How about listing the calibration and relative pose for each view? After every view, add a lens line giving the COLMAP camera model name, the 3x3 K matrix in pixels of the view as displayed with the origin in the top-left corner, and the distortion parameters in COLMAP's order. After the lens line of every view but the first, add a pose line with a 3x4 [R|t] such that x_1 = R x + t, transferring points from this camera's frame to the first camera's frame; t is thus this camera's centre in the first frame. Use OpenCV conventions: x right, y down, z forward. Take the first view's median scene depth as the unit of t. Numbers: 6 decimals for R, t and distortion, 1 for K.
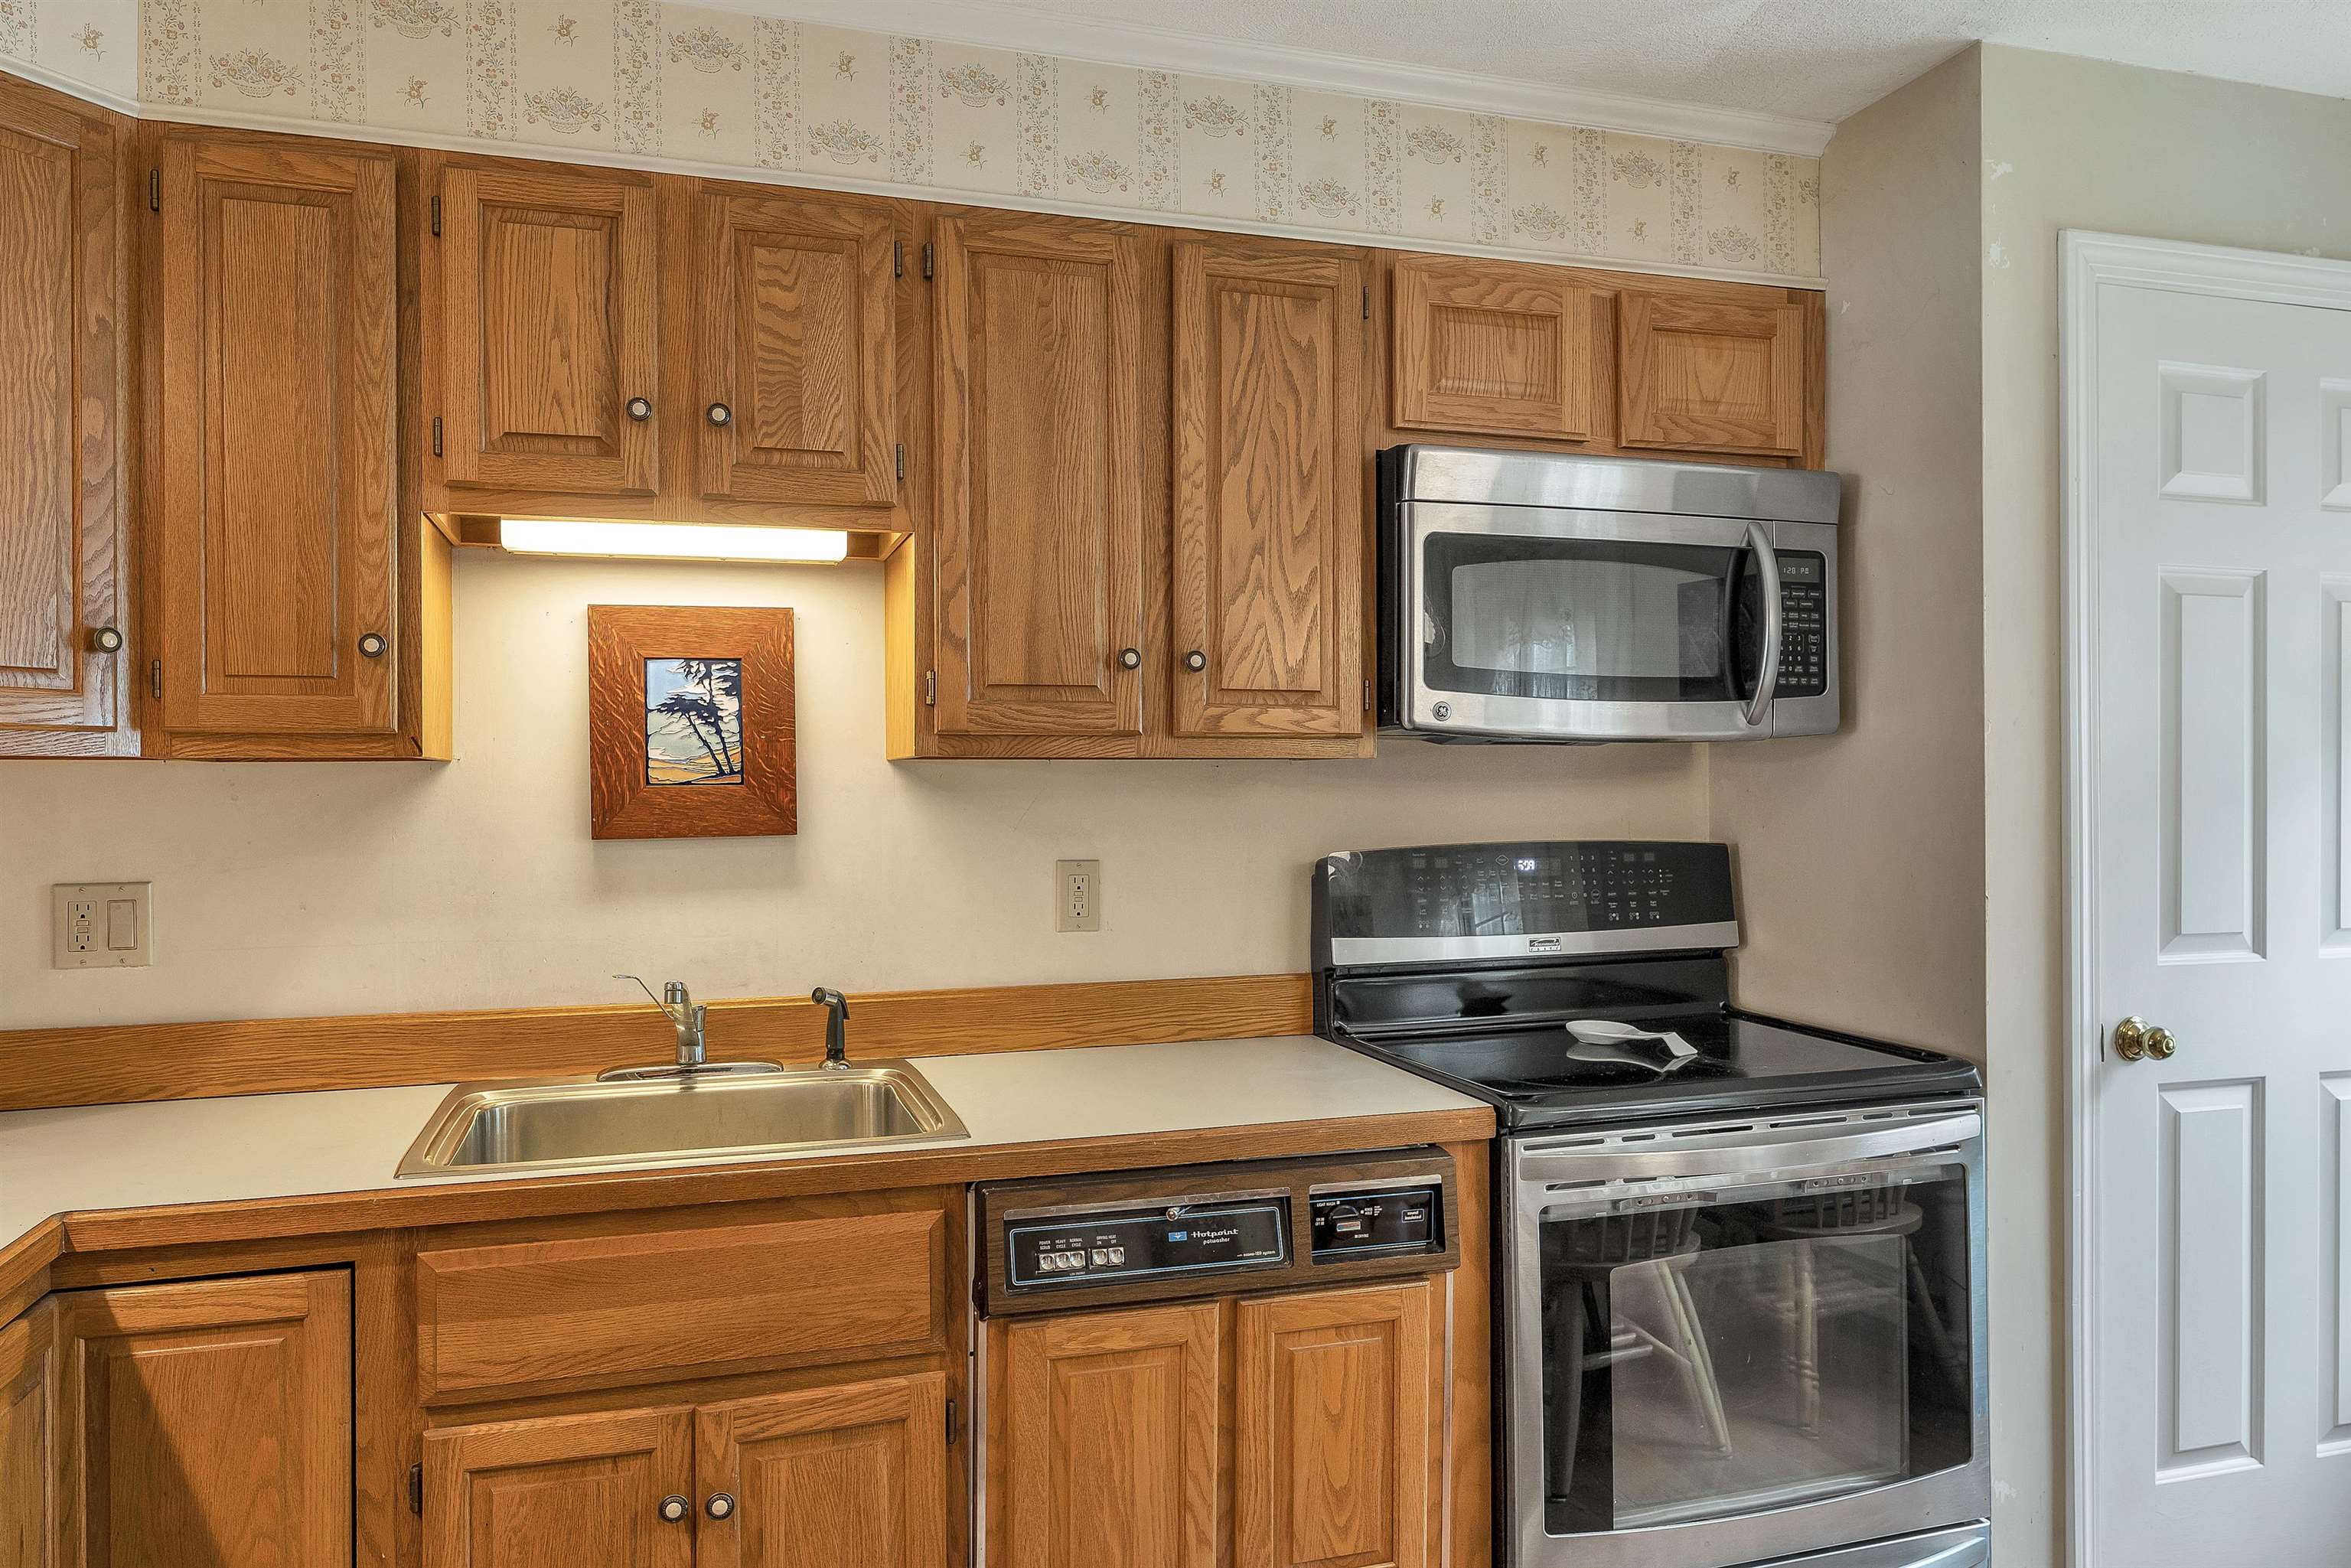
lens RADIAL K [[1609.8, 0, 1180.9], [0, 1609.8, 791.3], [0, 0, 1]] dist [-0.004842, -0.001661]
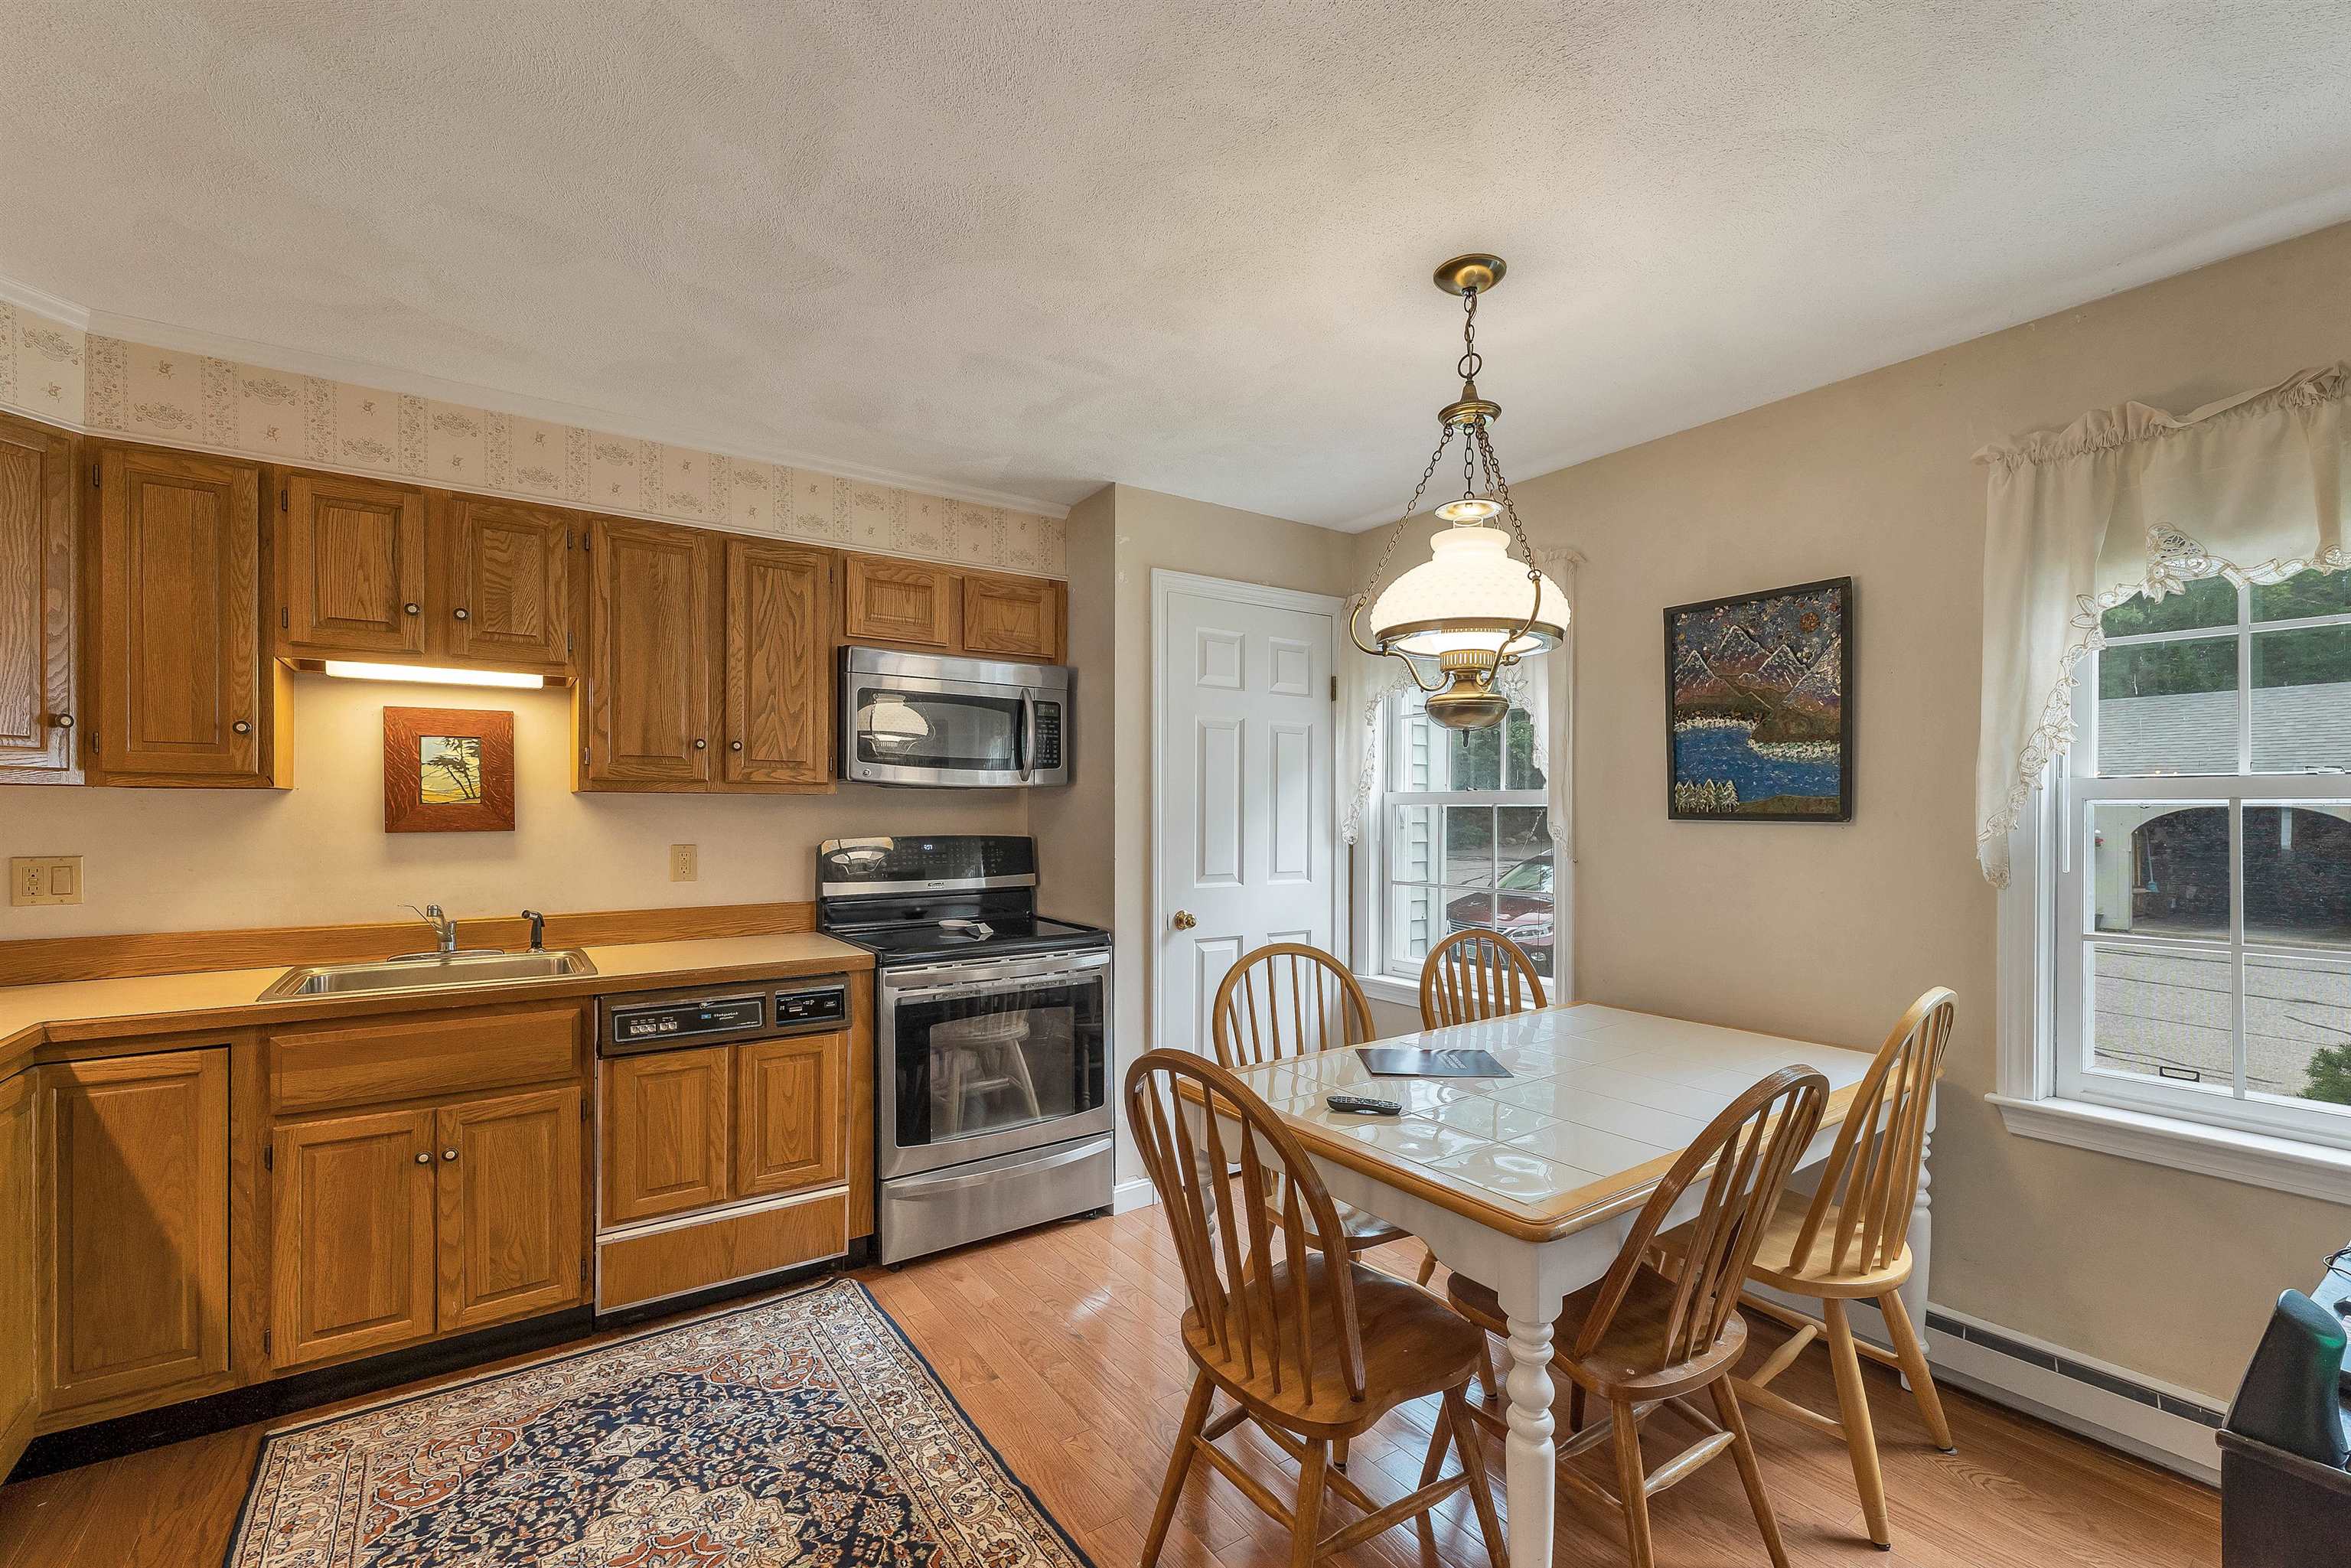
lens RADIAL K [[997.6, 0, 1187.4], [0, 997.6, 817.2], [0, 0, 1]] dist [-0.003558, 0.000659]
pose [[0.953164, 0.005701, 0.302400, 0.180204], [-0.005711, 0.999983, -0.000849, 0.008129], [-0.302400, -0.000918, 0.953181, -0.399865]]
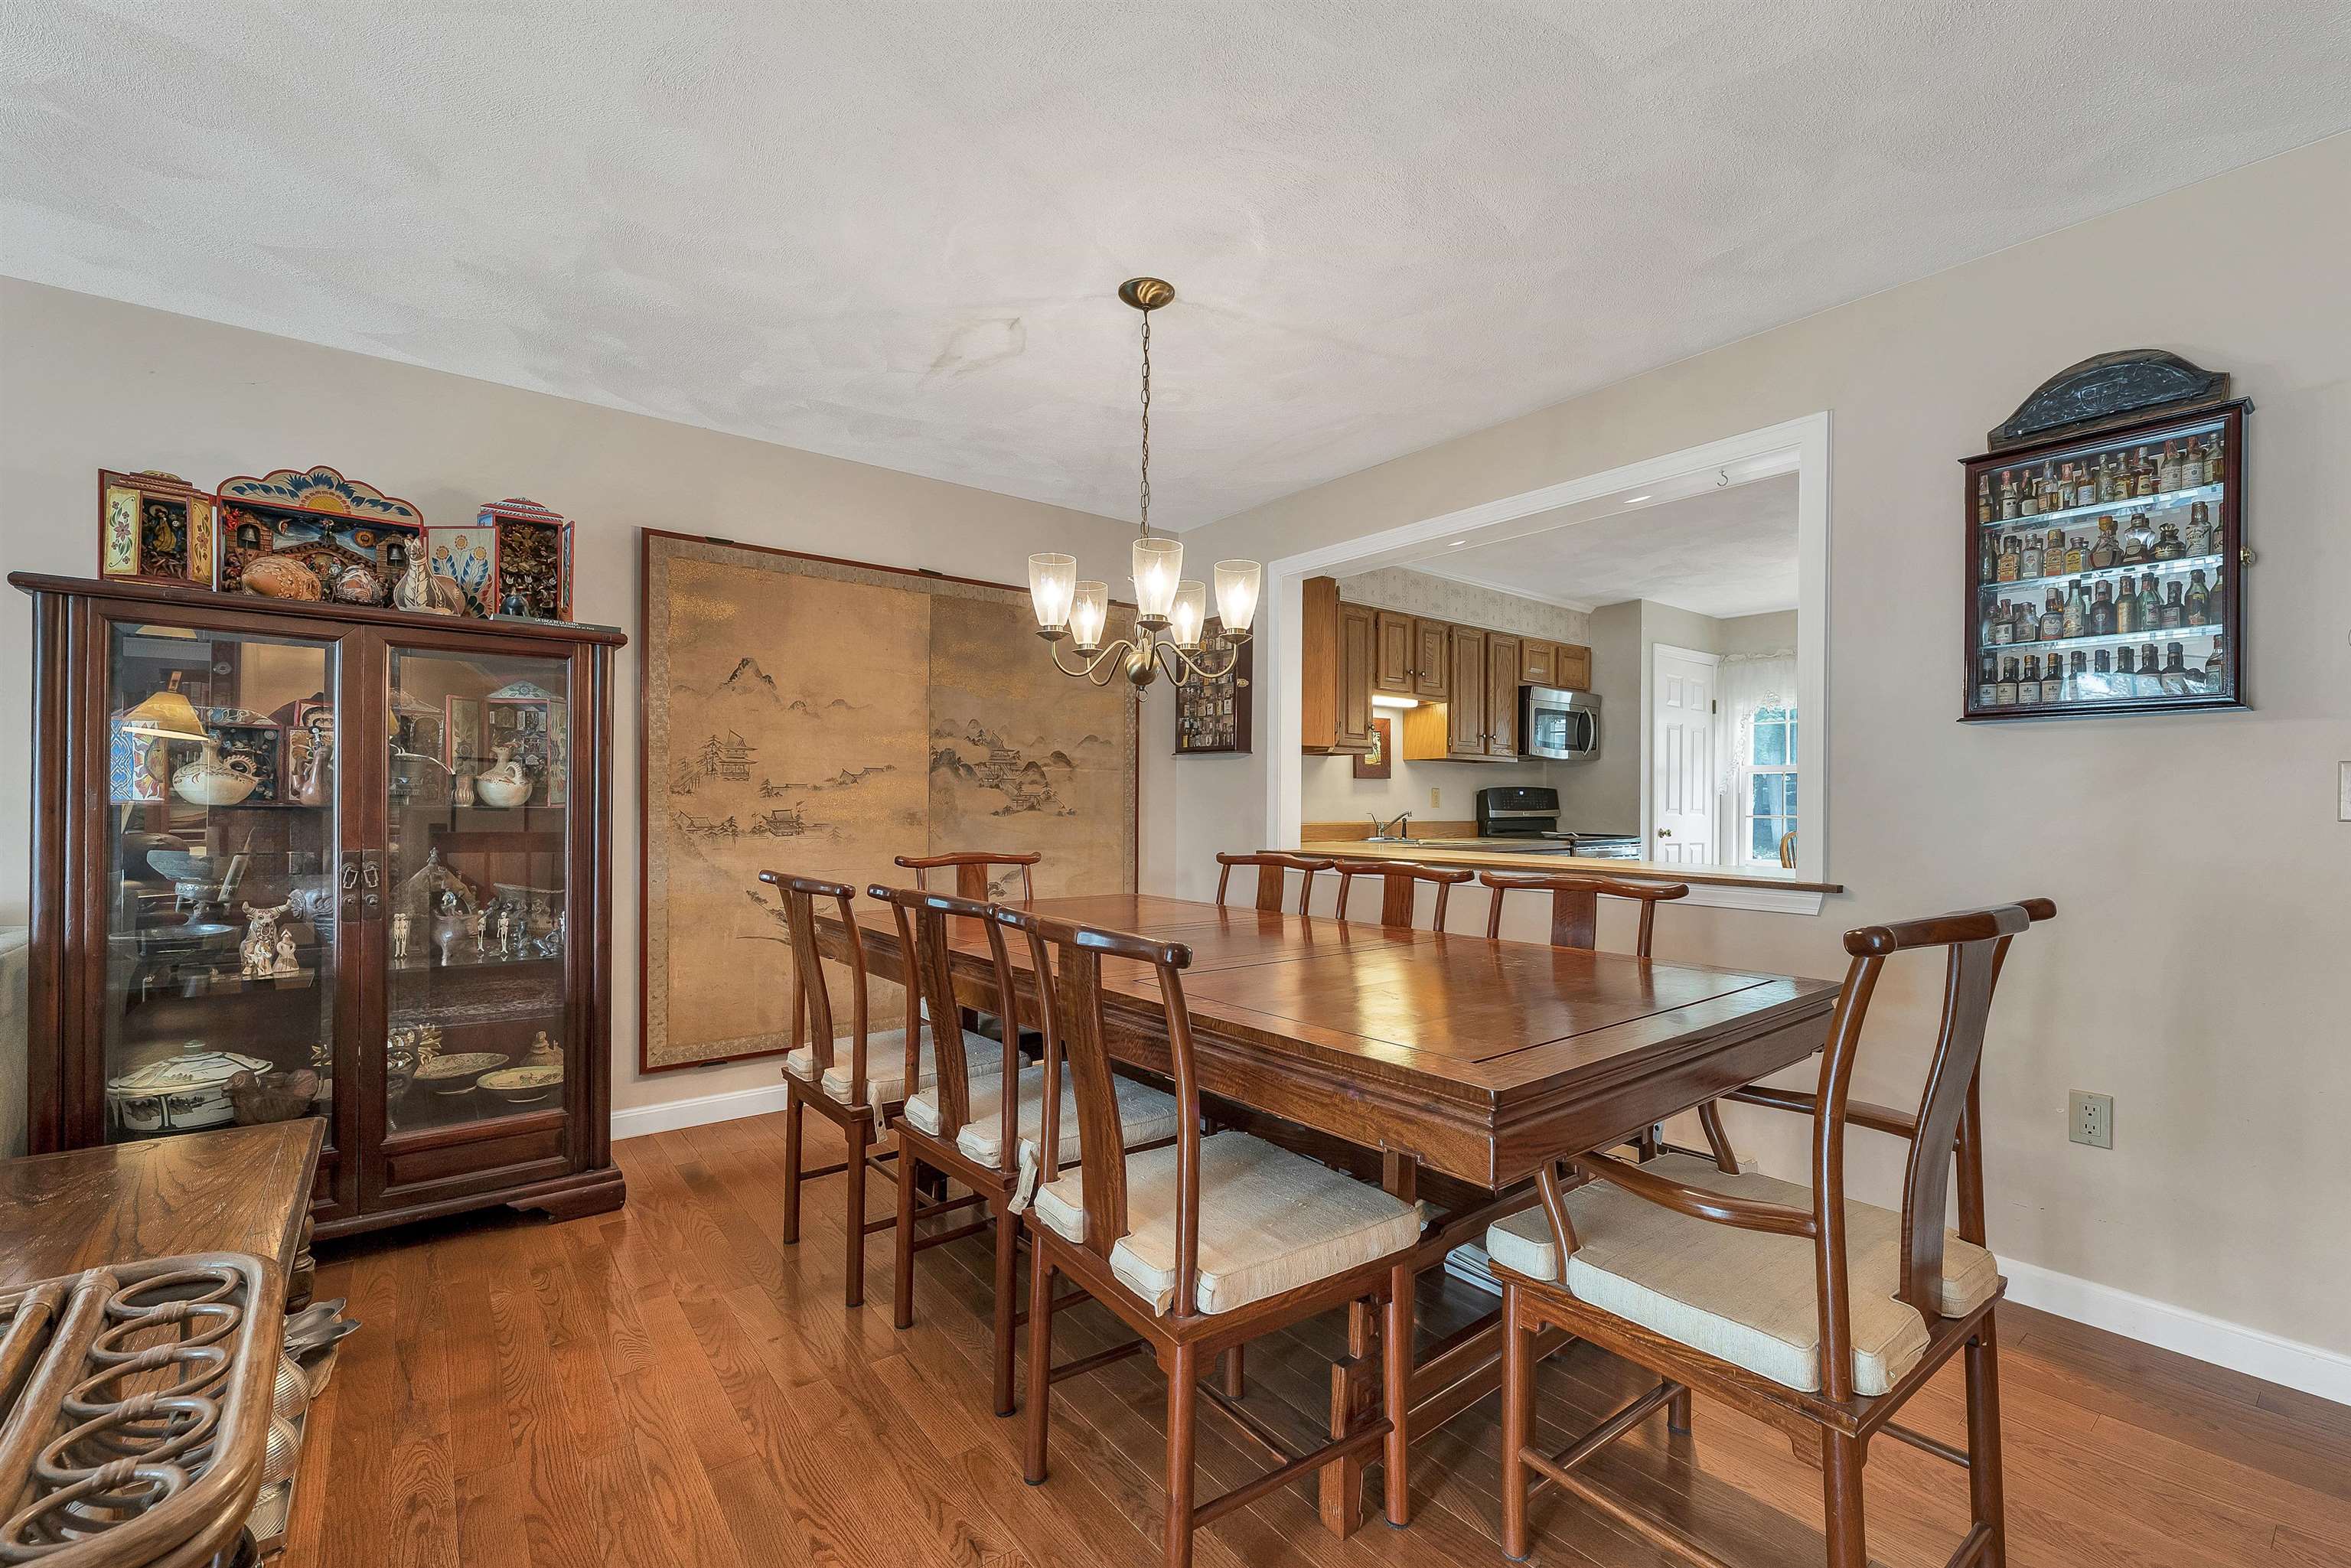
lens RADIAL K [[985.5, 0, 1176.2], [0, 985.5, 789.8], [0, 0, 1]] dist [0.000123, 0.000005]
pose [[0.938076, 0.016861, 0.346018, -1.670235], [-0.011937, 0.999795, -0.016358, 0.106570], [-0.346223, 0.011214, 0.938085, -1.098041]]
